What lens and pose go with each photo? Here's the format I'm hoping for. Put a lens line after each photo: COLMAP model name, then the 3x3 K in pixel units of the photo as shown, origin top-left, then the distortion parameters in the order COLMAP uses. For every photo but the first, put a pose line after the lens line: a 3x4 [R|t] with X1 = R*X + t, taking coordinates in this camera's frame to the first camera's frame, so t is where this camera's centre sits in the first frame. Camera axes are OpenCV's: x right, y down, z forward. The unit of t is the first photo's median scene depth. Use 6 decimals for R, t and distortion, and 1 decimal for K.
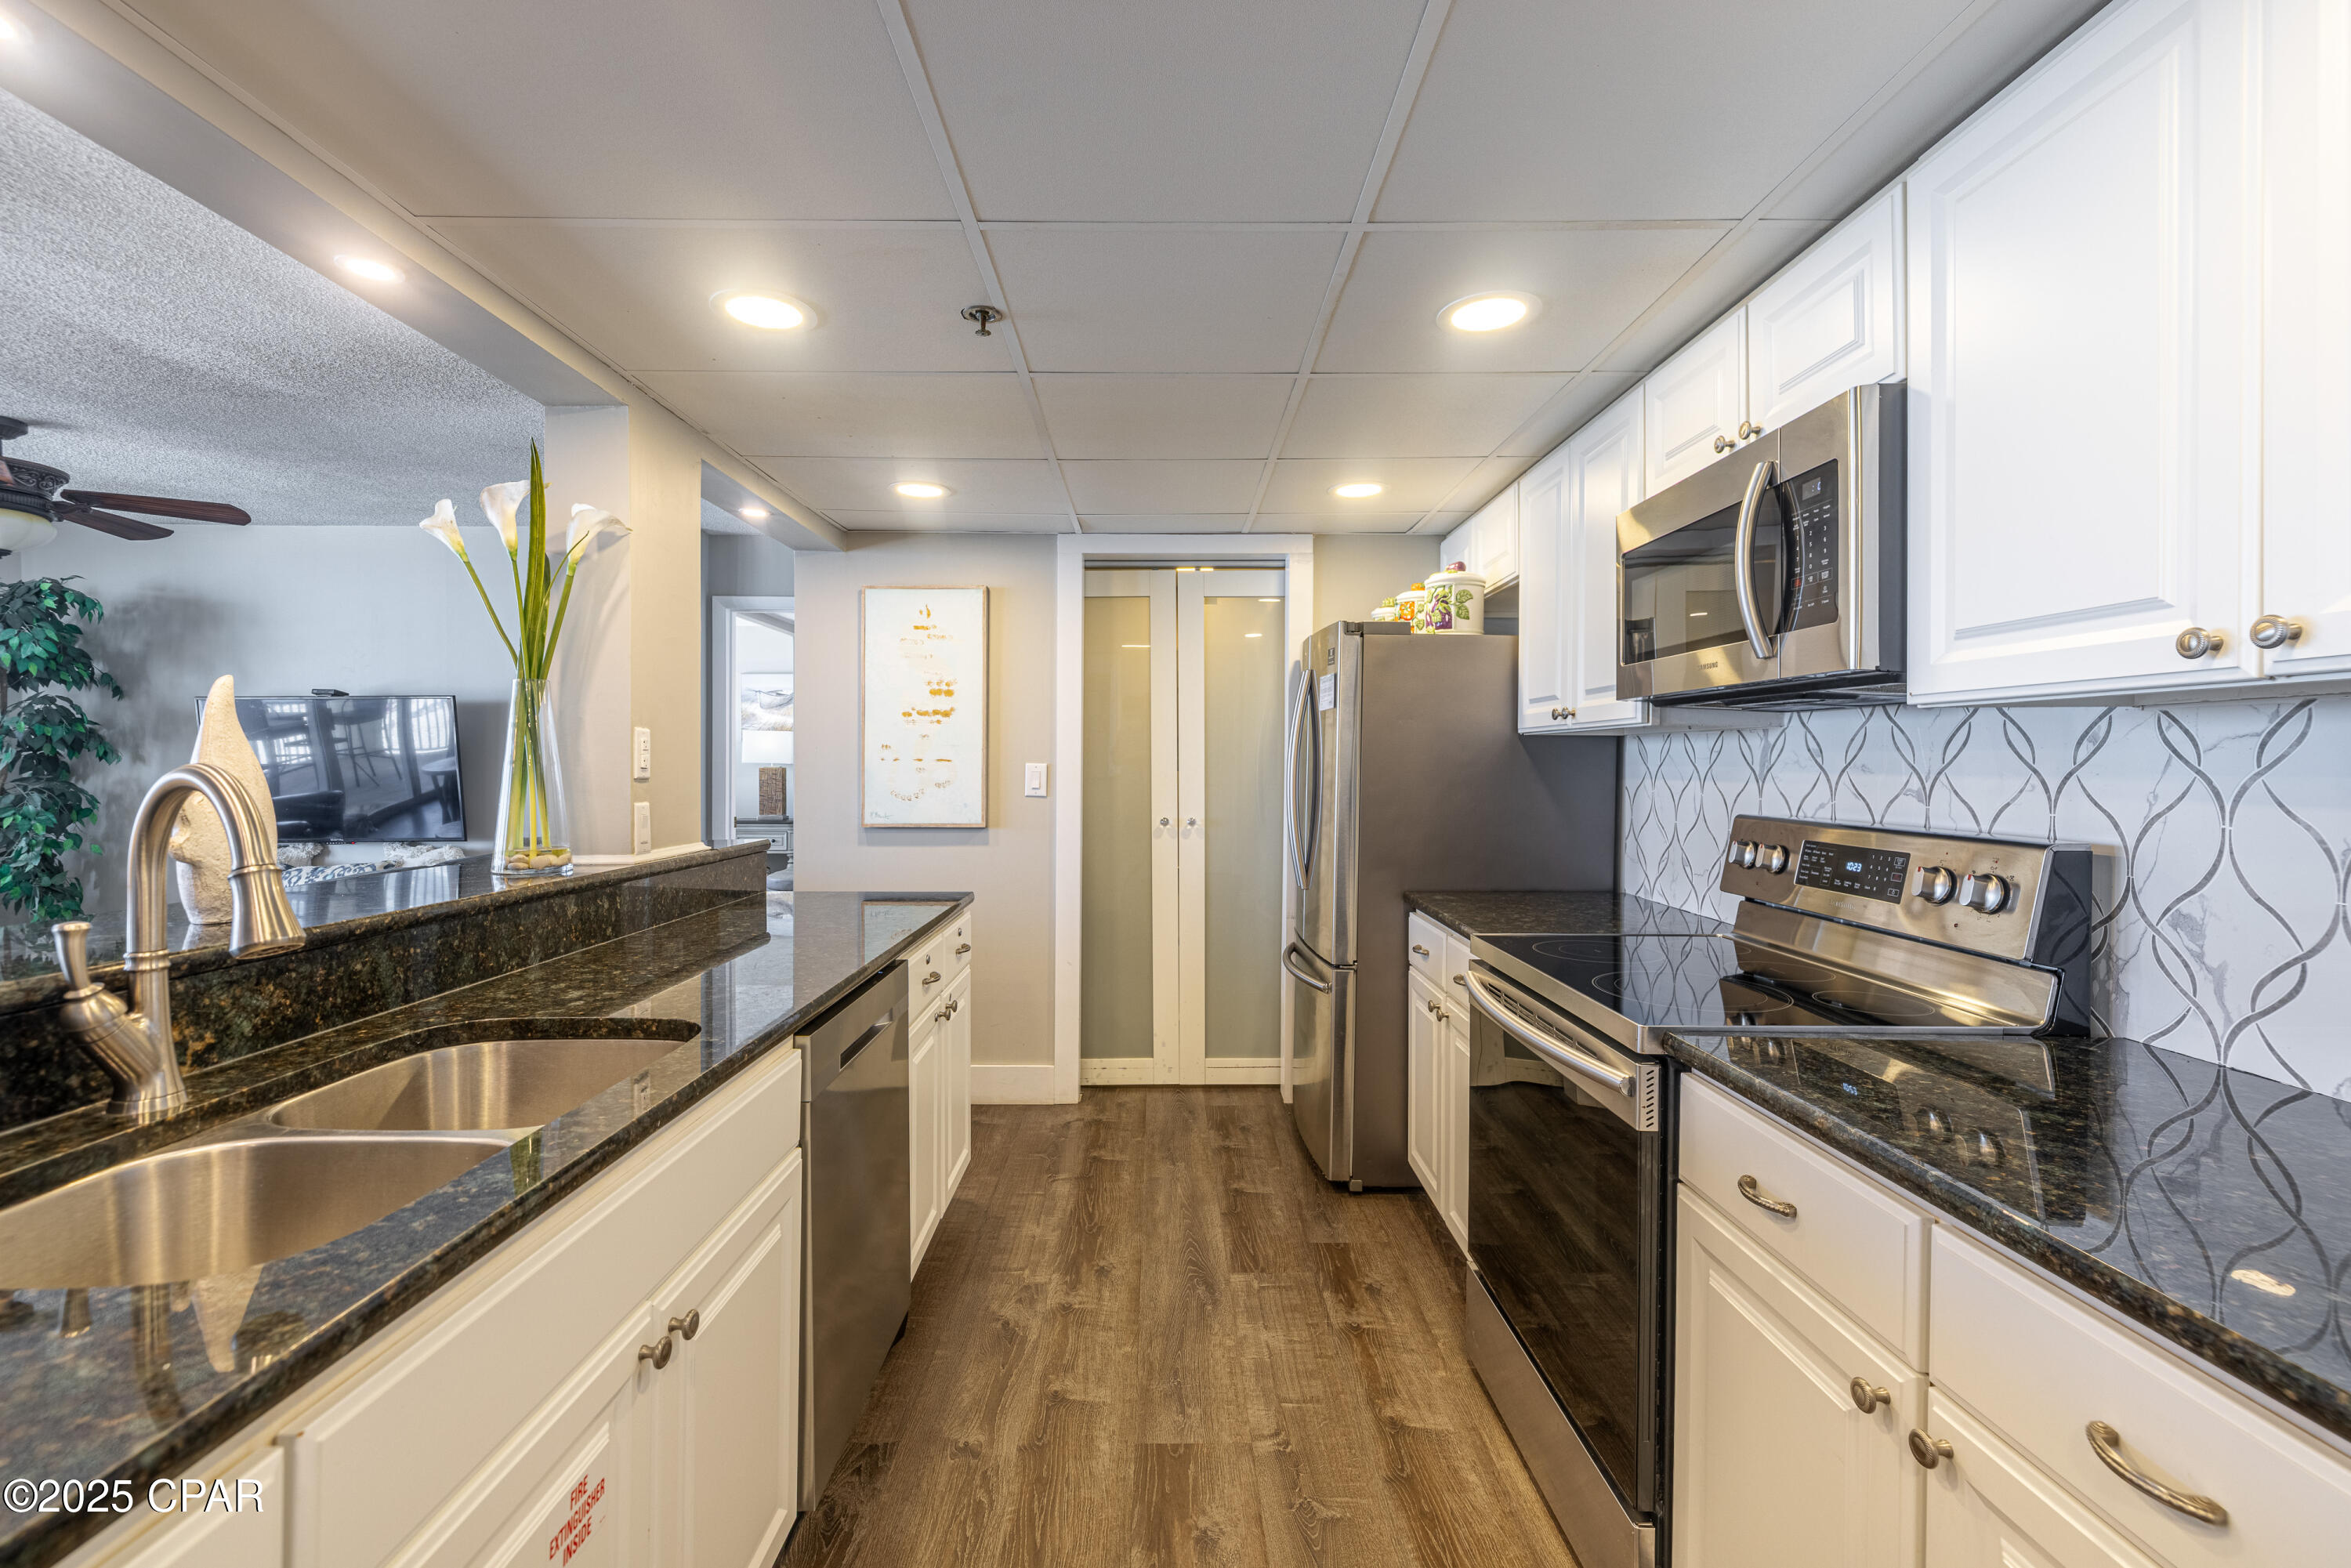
lens RADIAL K [[994.4, 0, 1184.2], [0, 994.4, 764.9], [0, 0, 1]] dist [0.001176, -0.000571]
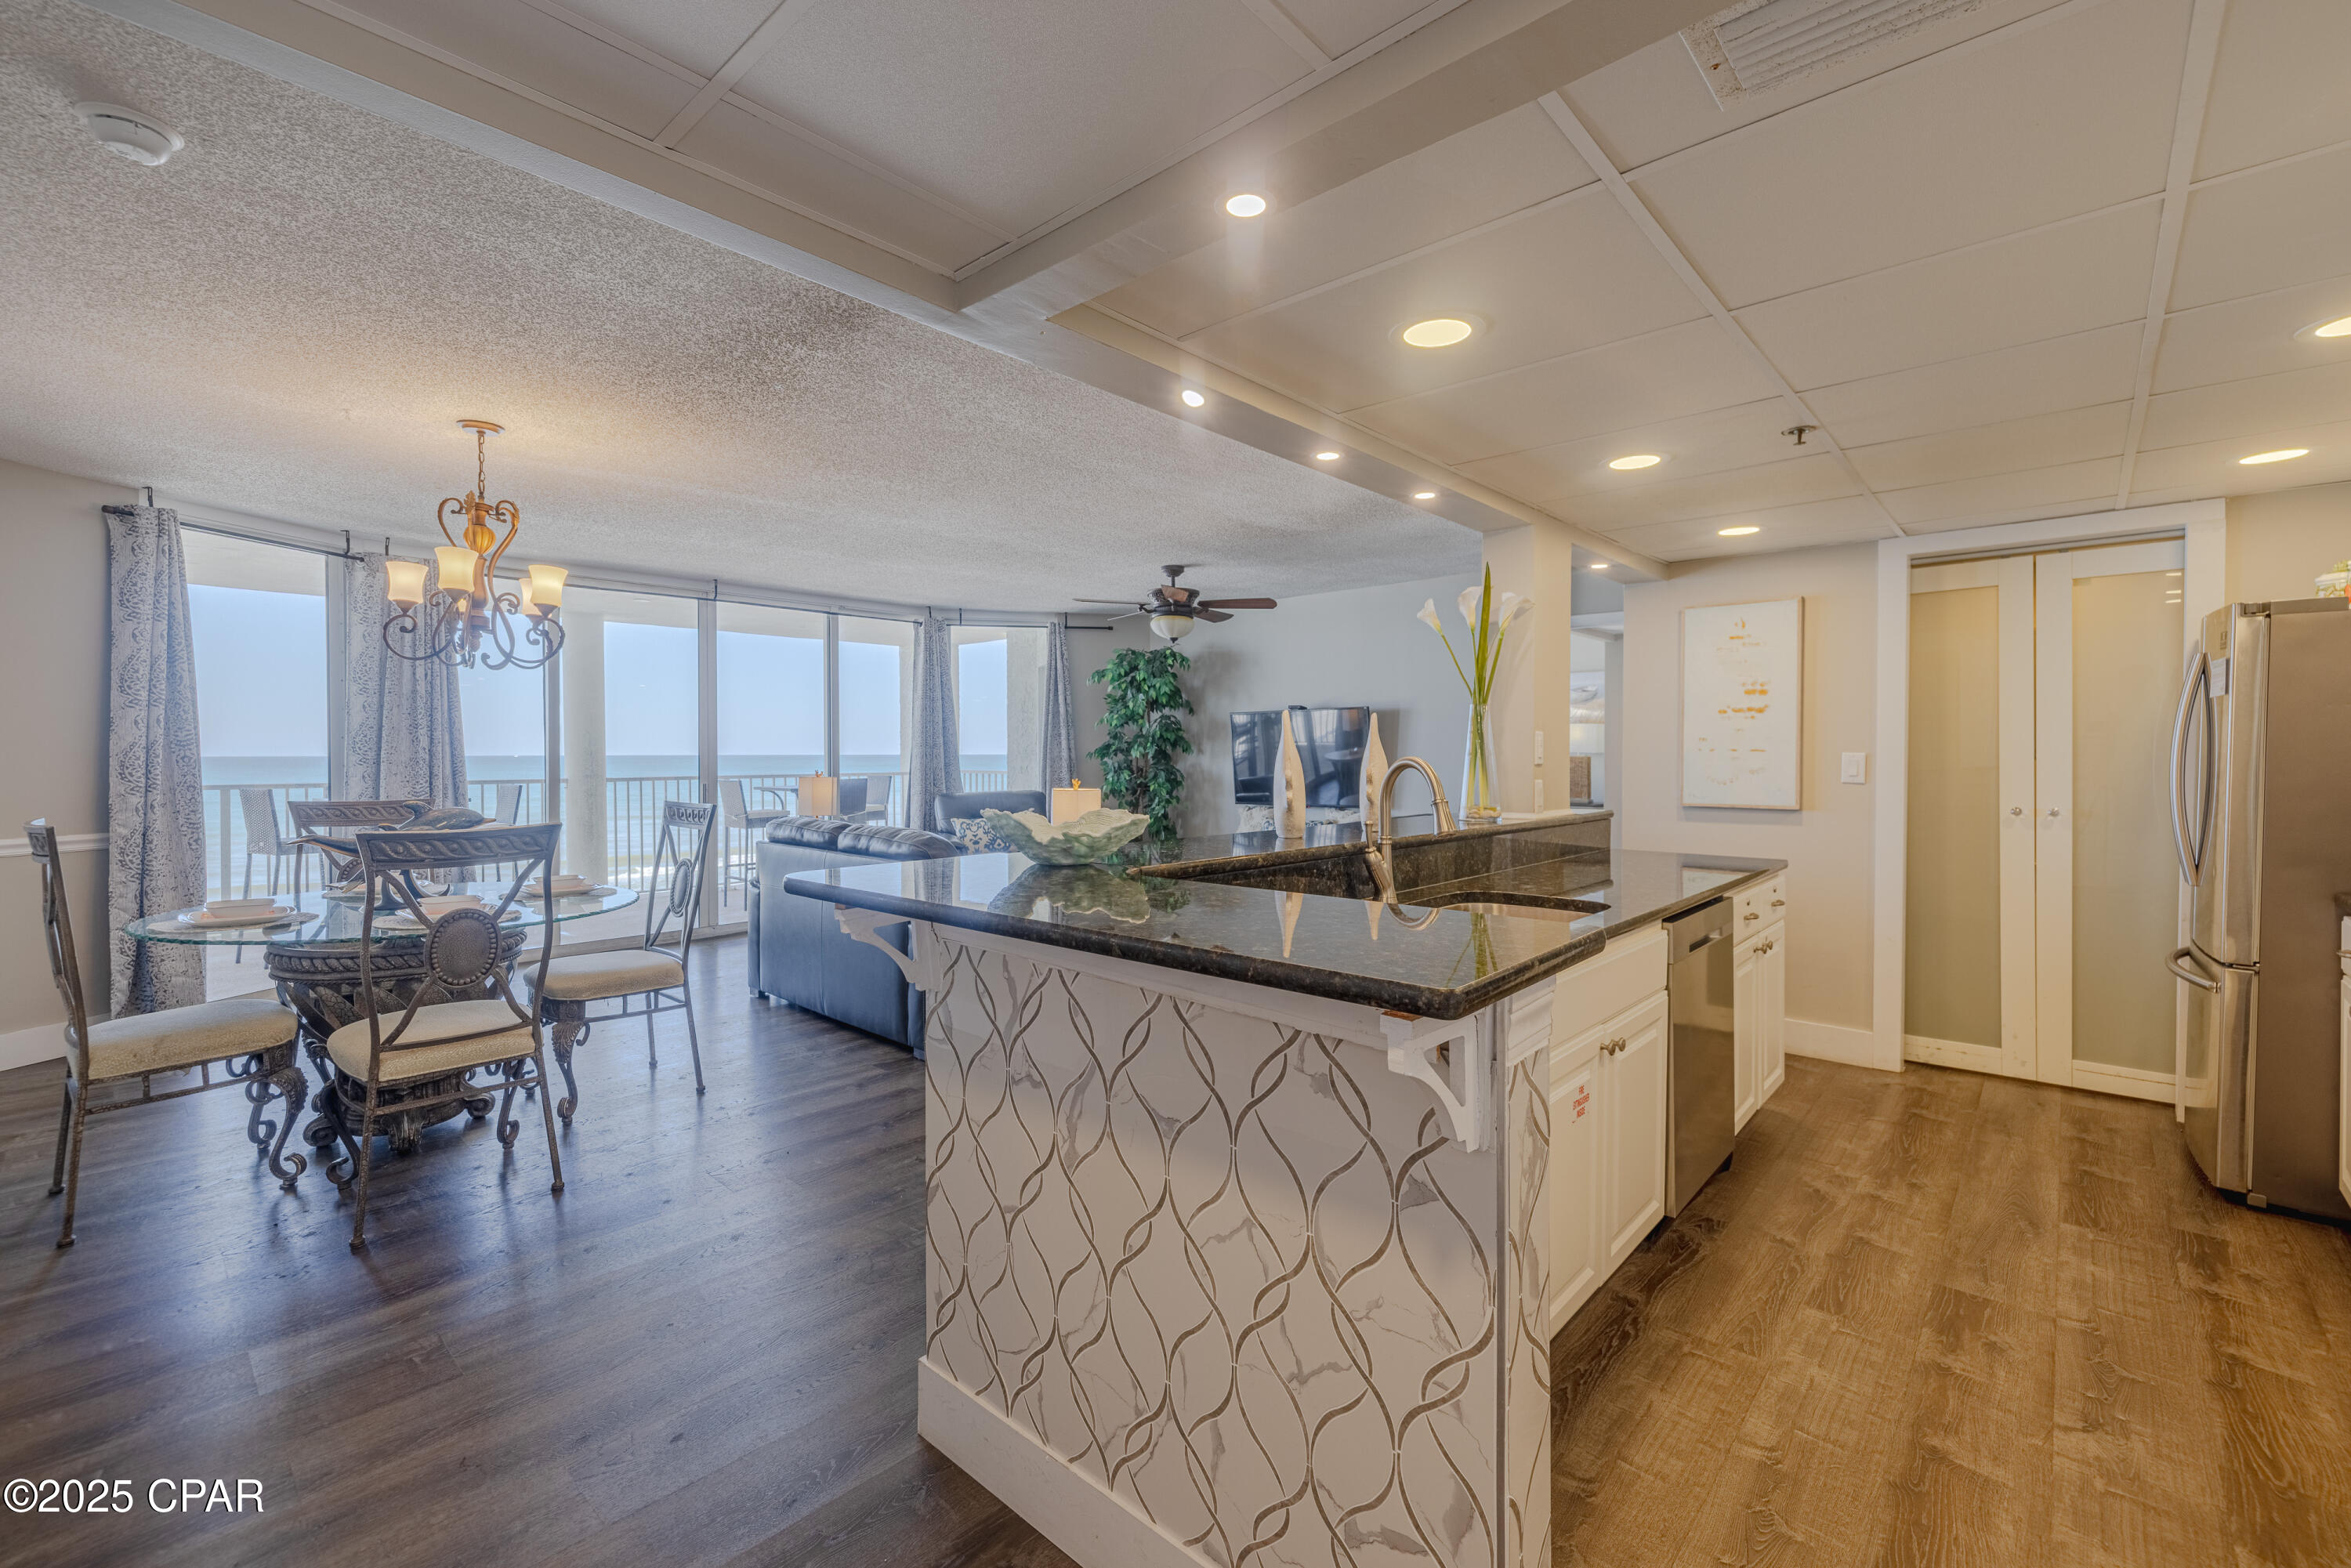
lens RADIAL K [[996.6, 0, 1155.2], [0, 996.6, 762.7], [0, 0, 1]] dist [-0.001218, 0.000217]
pose [[0.717160, 0.004343, -0.696895, 0.079173], [0.001965, 0.999964, 0.008254, -0.001736], [0.696906, -0.007289, 0.717126, -0.399597]]
